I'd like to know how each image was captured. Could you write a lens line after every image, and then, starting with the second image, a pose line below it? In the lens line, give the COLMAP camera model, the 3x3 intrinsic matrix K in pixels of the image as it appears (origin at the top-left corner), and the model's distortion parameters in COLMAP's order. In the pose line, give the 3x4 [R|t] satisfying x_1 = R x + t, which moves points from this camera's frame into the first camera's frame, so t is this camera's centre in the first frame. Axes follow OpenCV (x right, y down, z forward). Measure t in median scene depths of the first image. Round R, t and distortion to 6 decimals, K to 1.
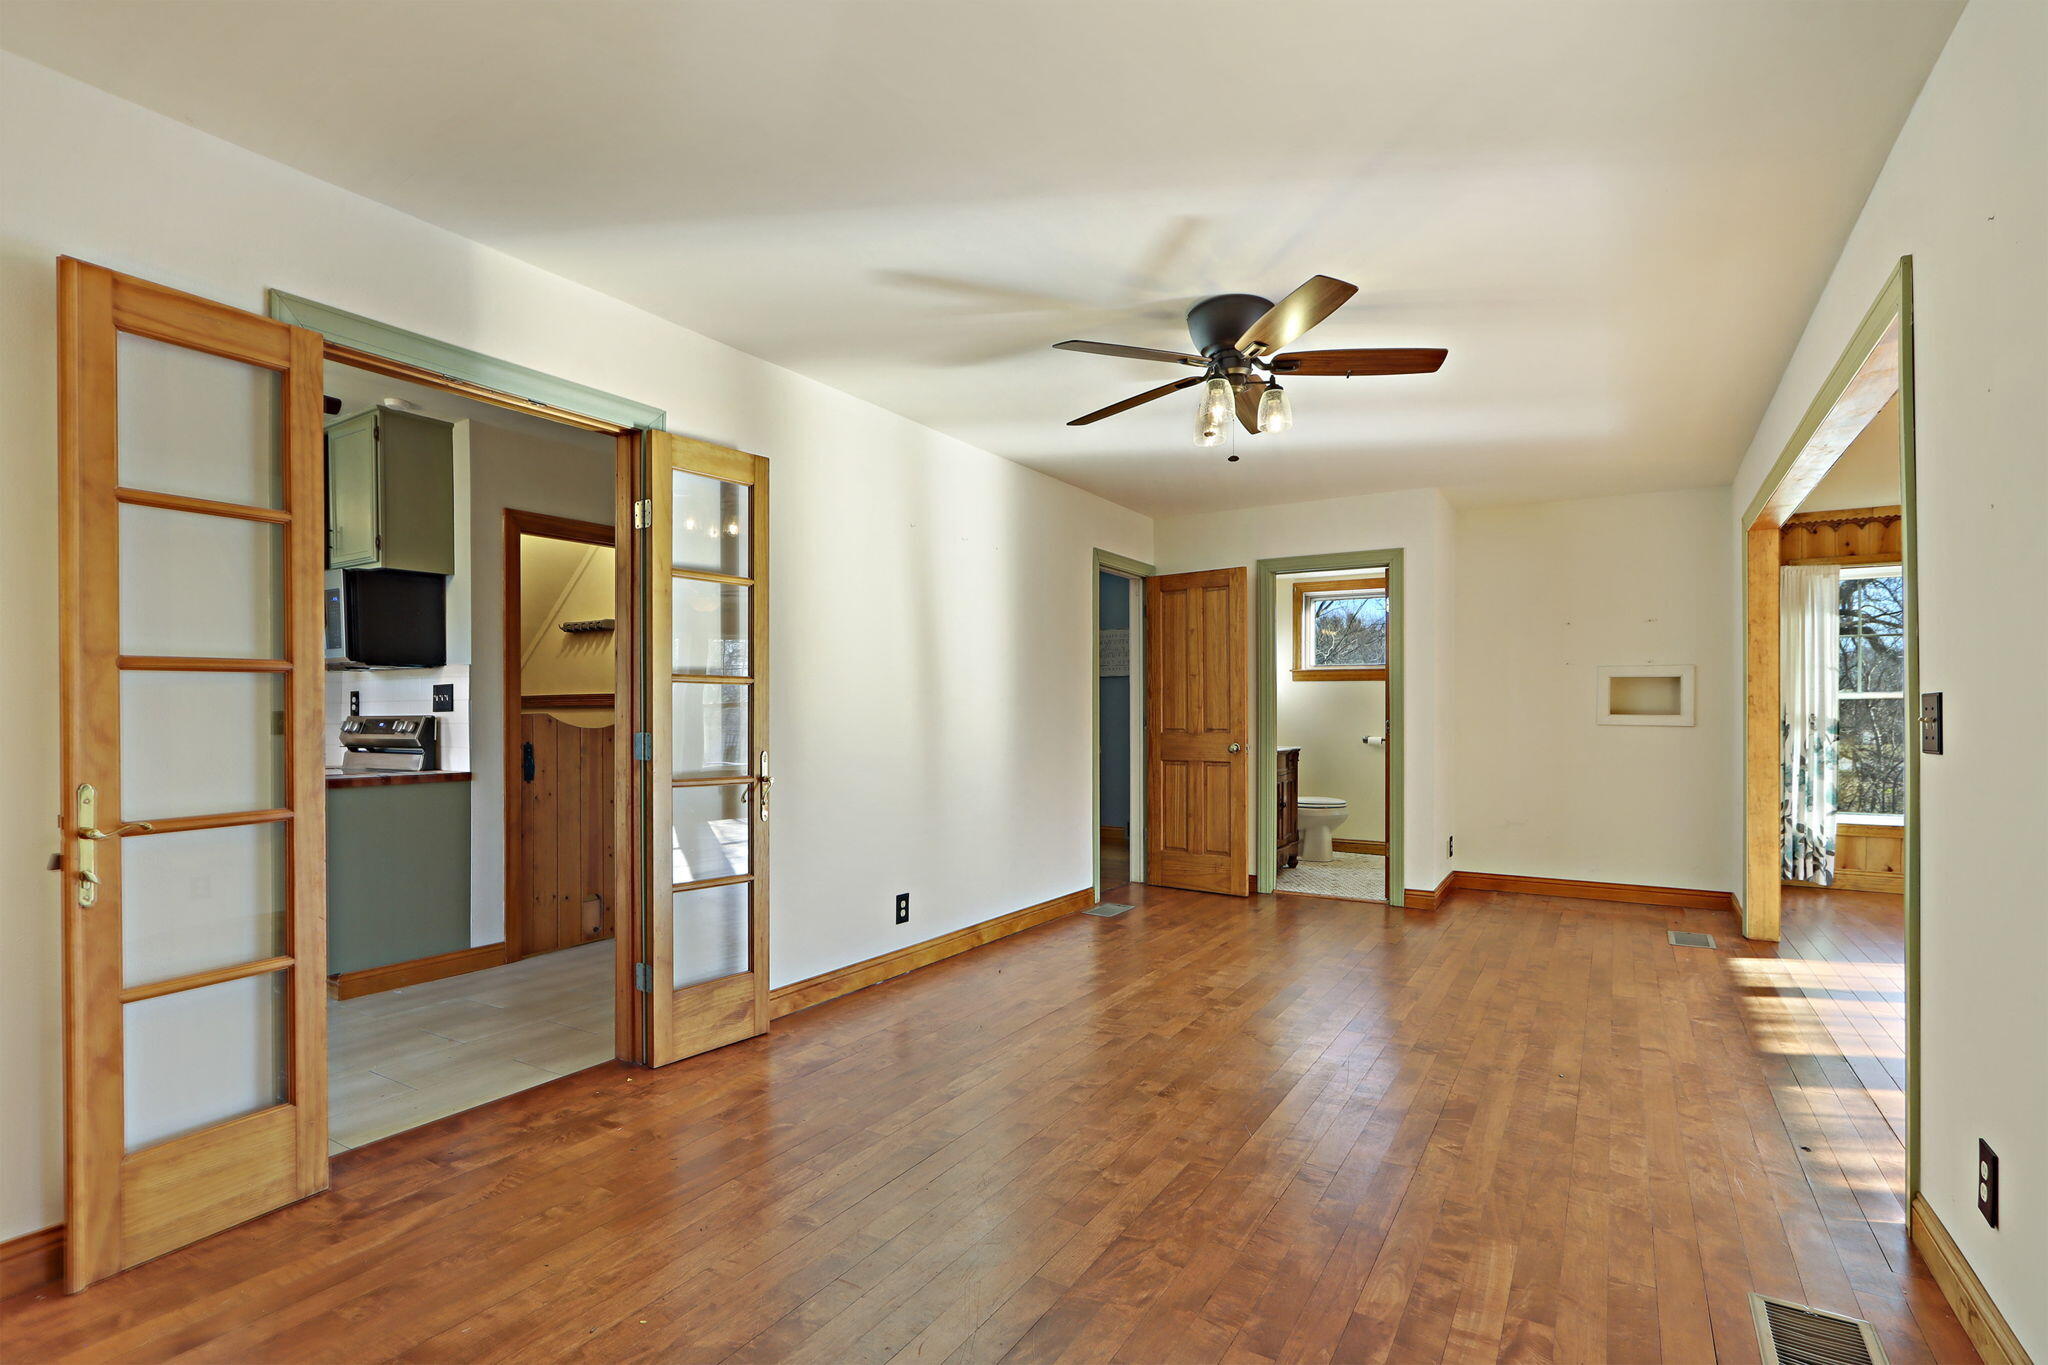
lens RADIAL K [[1001.9, 0, 1017.7], [0, 1001.9, 718.8], [0, 0, 1]] dist [-0.000767, 0.000166]
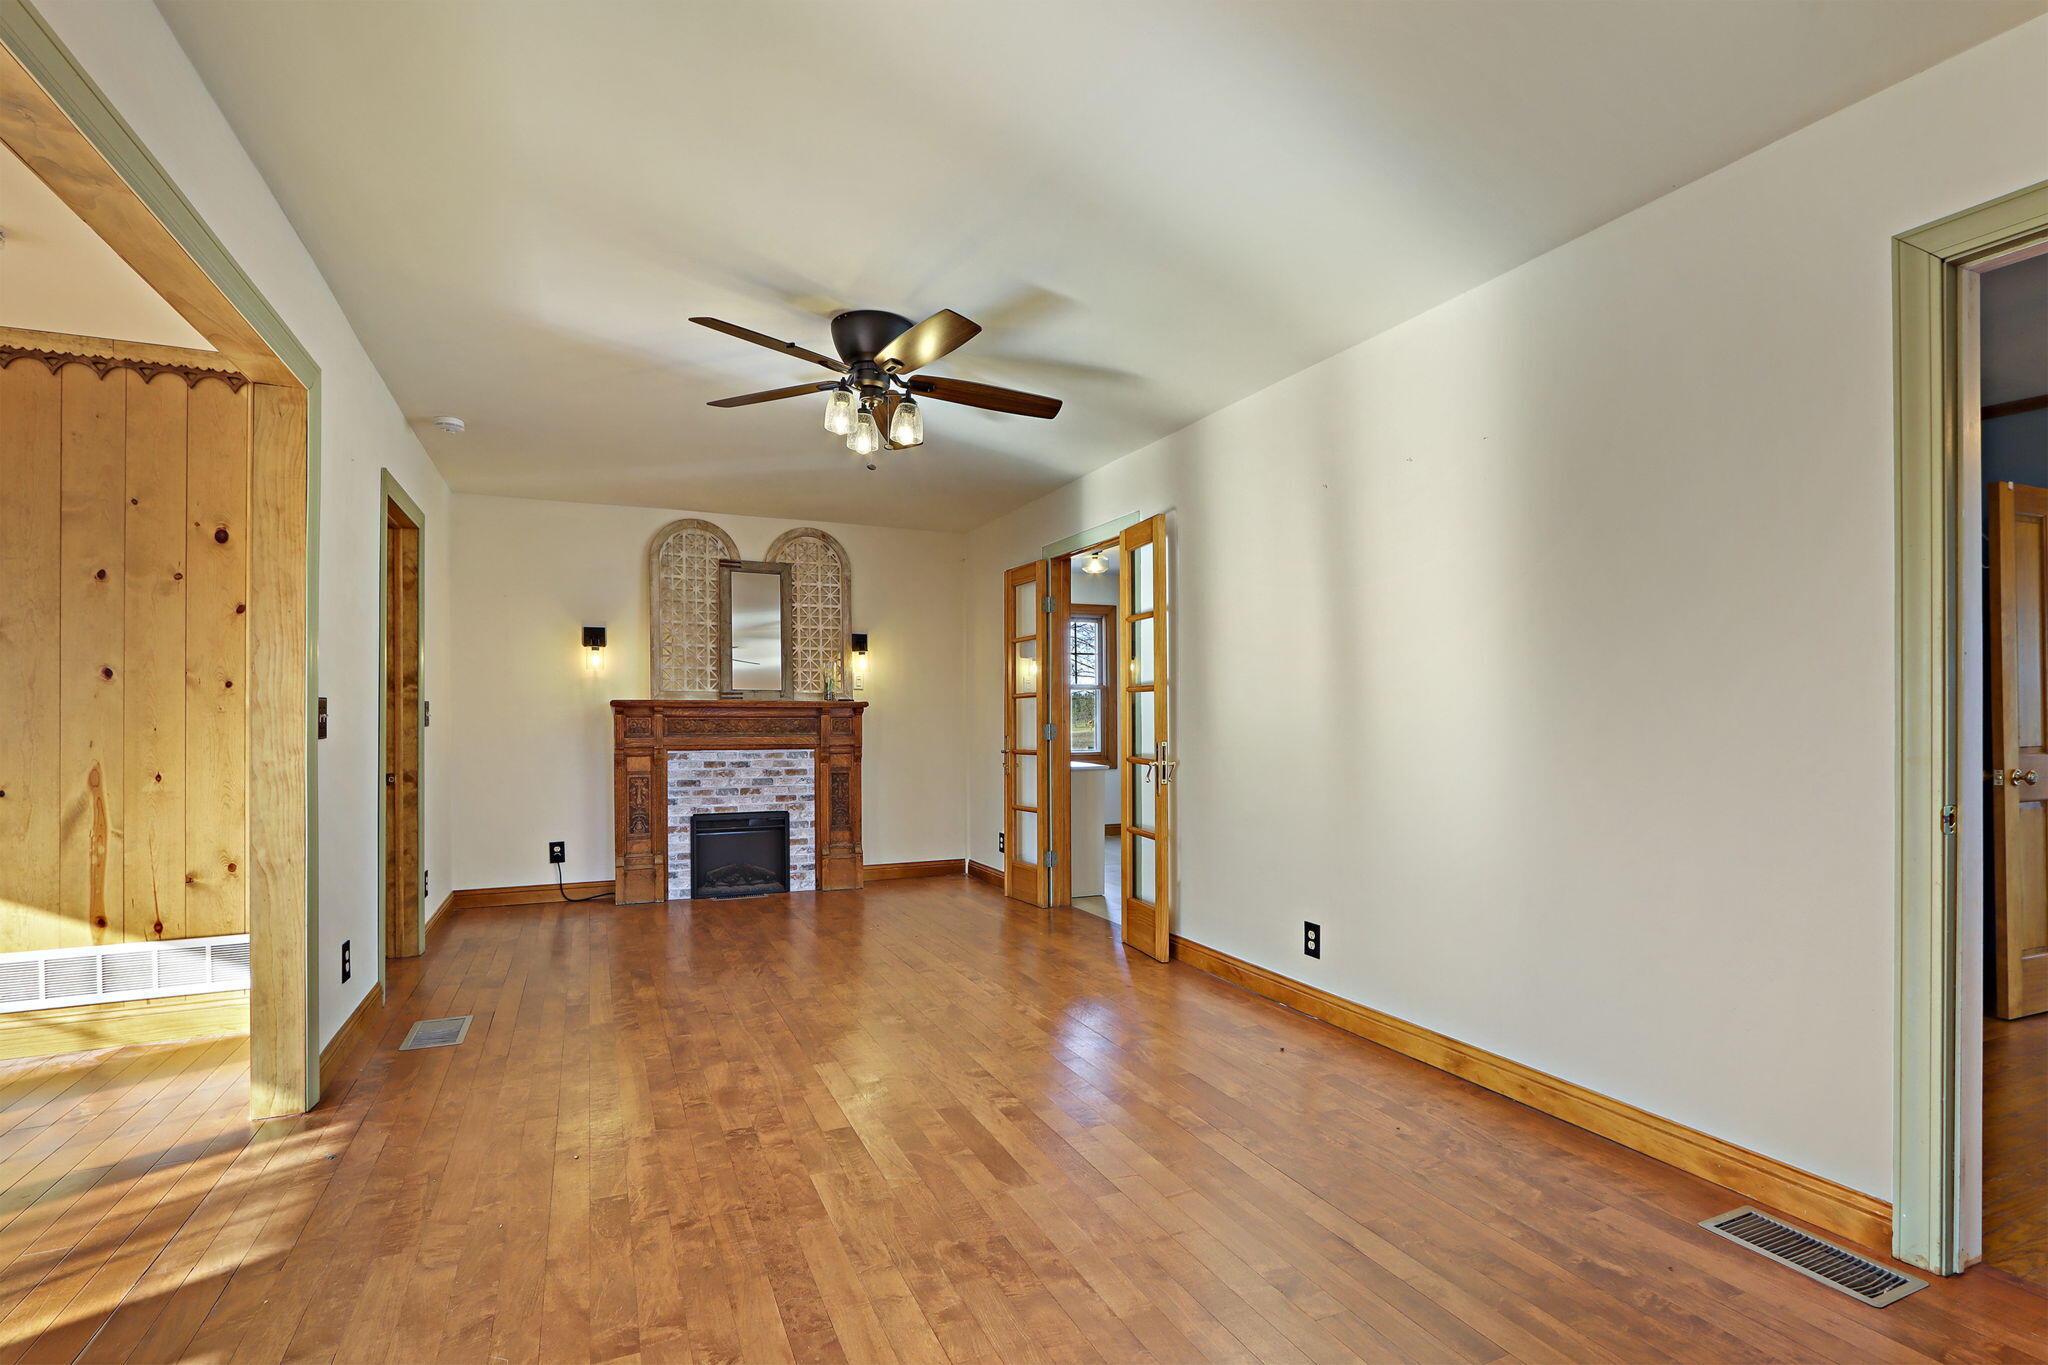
lens RADIAL K [[1001.9, 0, 1017.7], [0, 1001.9, 718.8], [0, 0, 1]] dist [-0.000767, 0.000166]
pose [[-0.589413, -0.000060, -0.807832, 0.728494], [-0.001995, 0.999997, 0.001382, -0.000587], [0.807830, 0.002426, -0.589411, 1.303883]]
